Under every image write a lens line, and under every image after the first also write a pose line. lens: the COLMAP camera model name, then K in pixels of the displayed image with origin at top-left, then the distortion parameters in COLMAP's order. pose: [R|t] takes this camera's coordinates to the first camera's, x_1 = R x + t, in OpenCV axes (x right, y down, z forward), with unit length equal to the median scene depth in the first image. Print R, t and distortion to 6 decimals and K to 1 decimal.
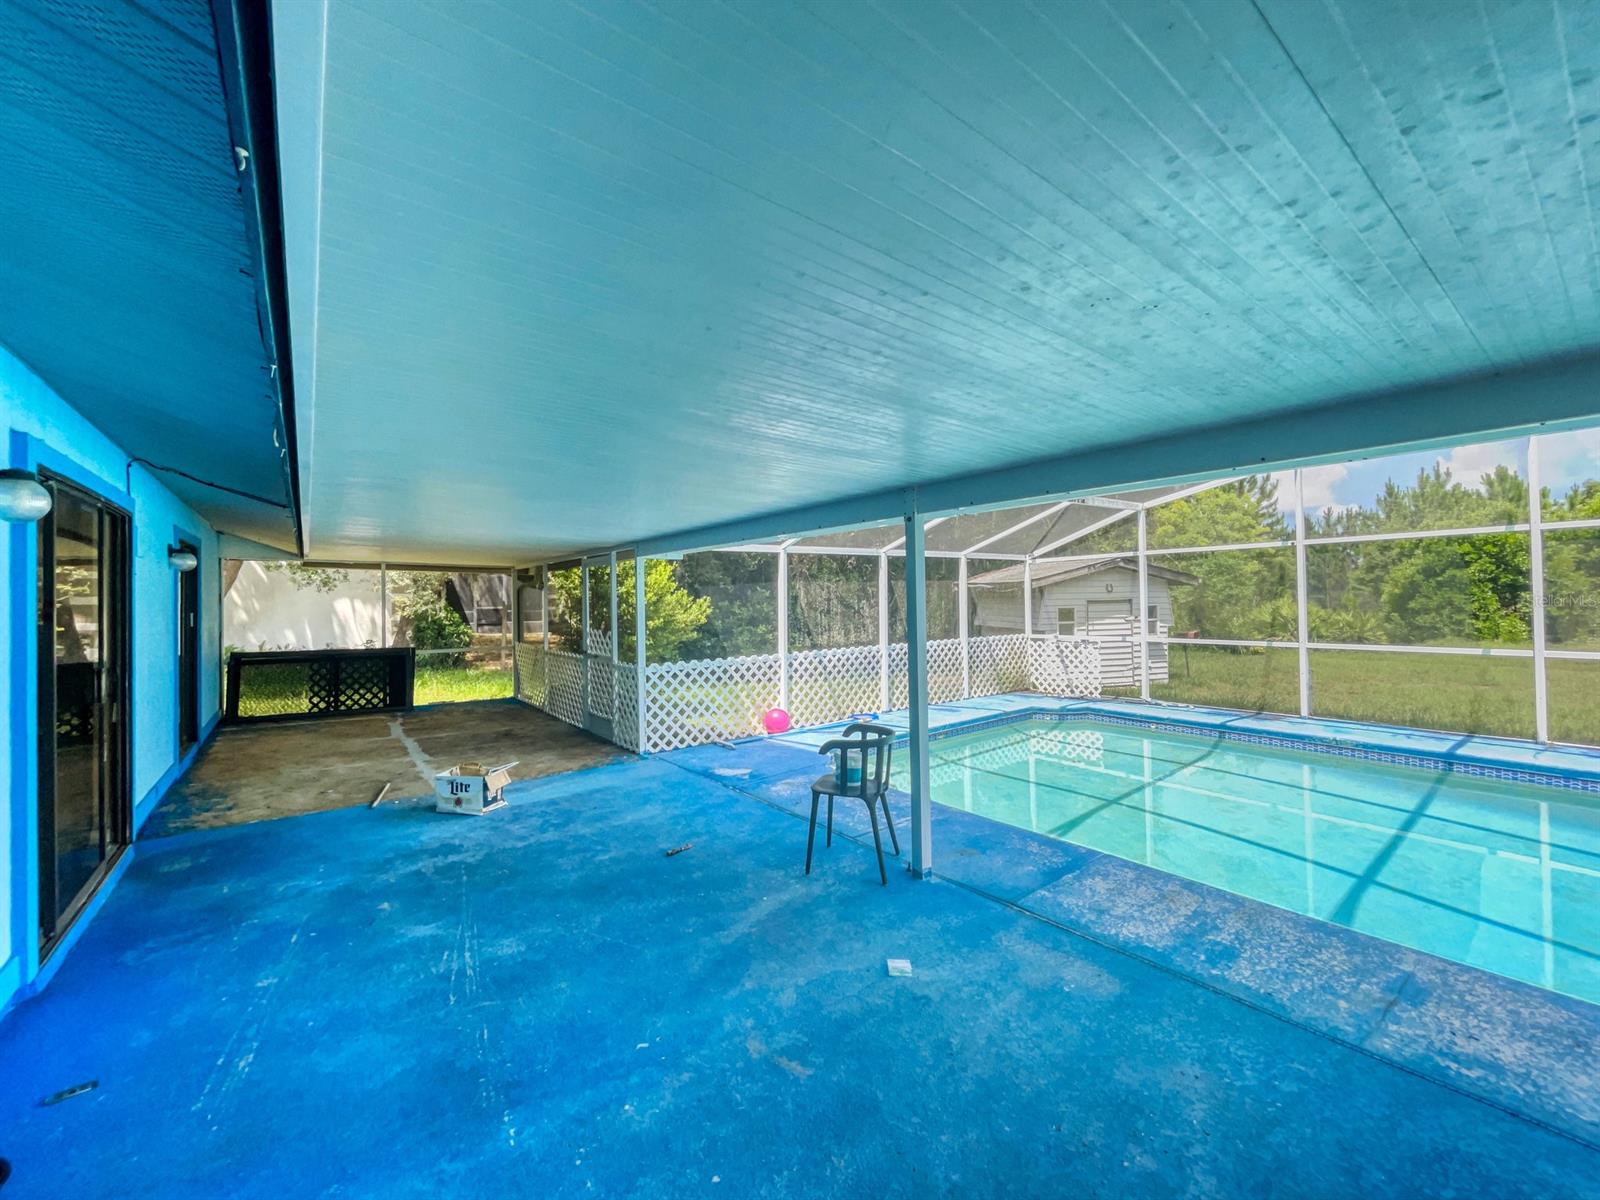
lens RADIAL K [[655.6, 0, 800.5], [0, 655.6, 585.3], [0, 0, 1]] dist [-0.000191, -0.000078]
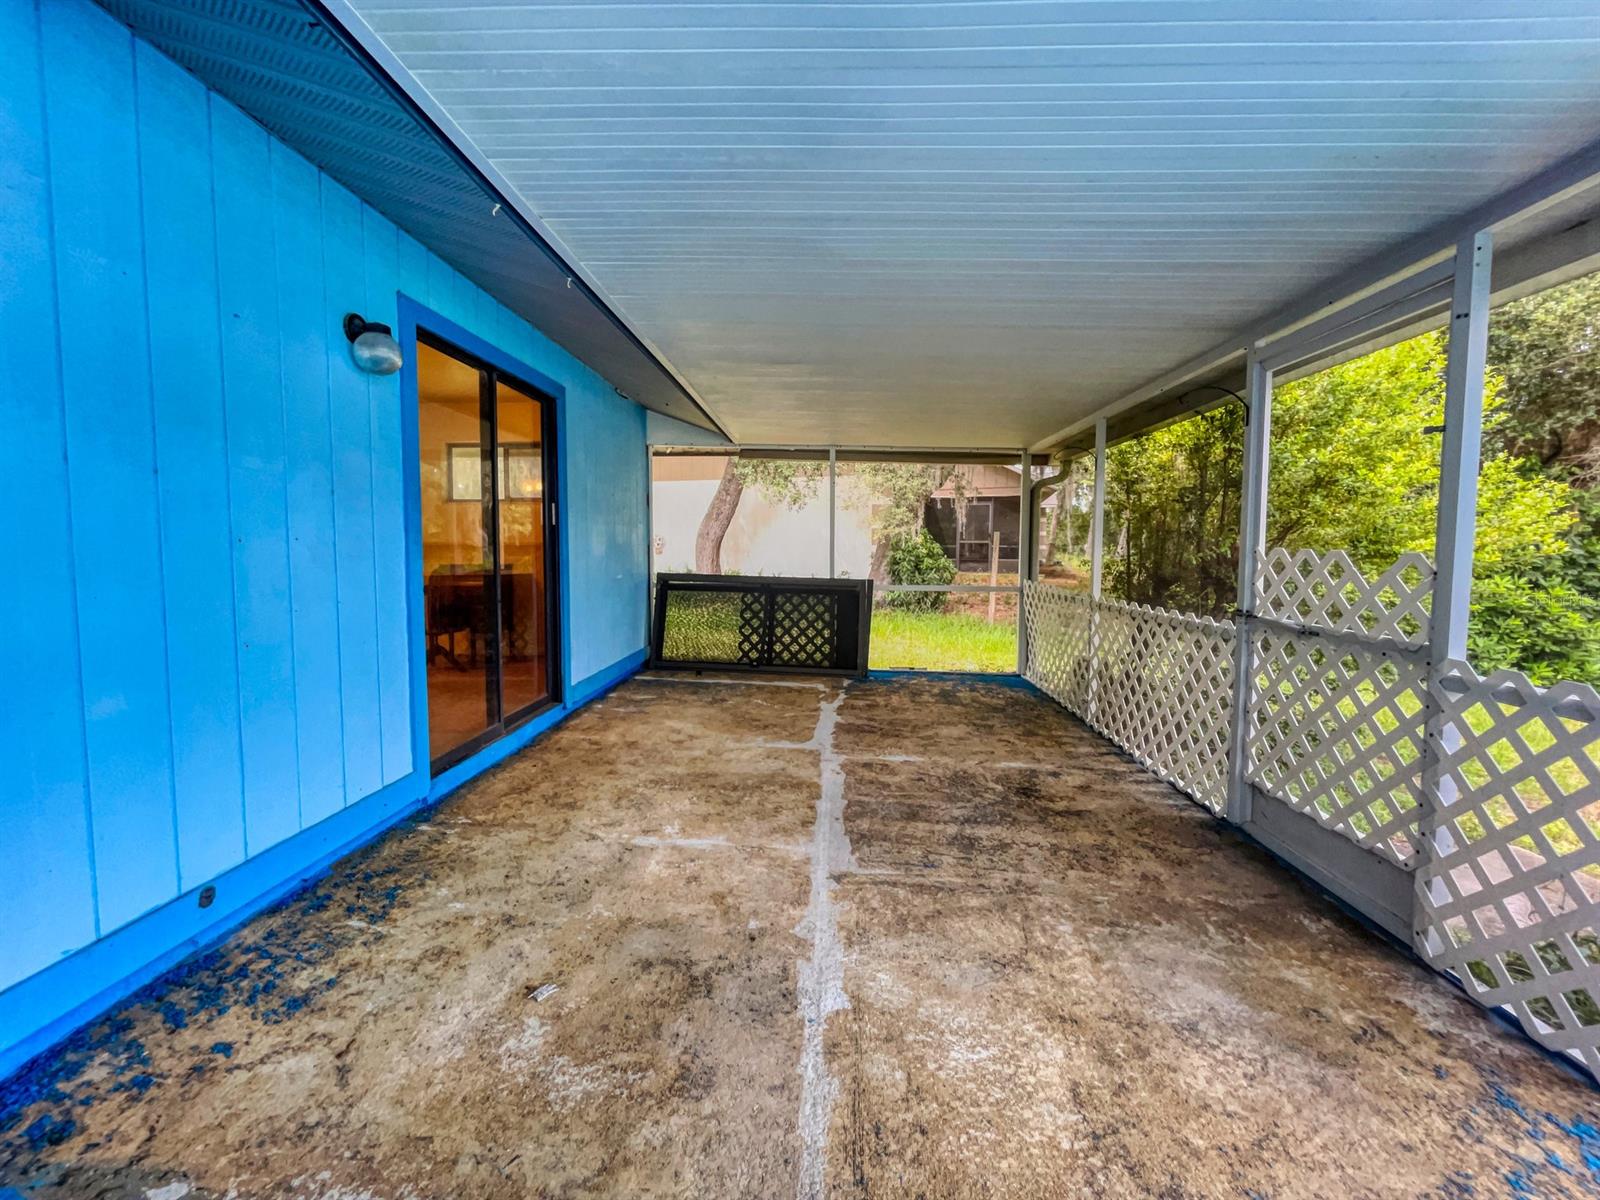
lens RADIAL K [[655.6, 0, 800.5], [0, 655.6, 585.3], [0, 0, 1]] dist [-0.000191, -0.000078]
pose [[0.768466, 0.052569, -0.637727, -0.229986], [-0.000138, 0.996633, 0.081988, 0.047844], [0.639890, -0.062917, 0.765887, 0.458309]]
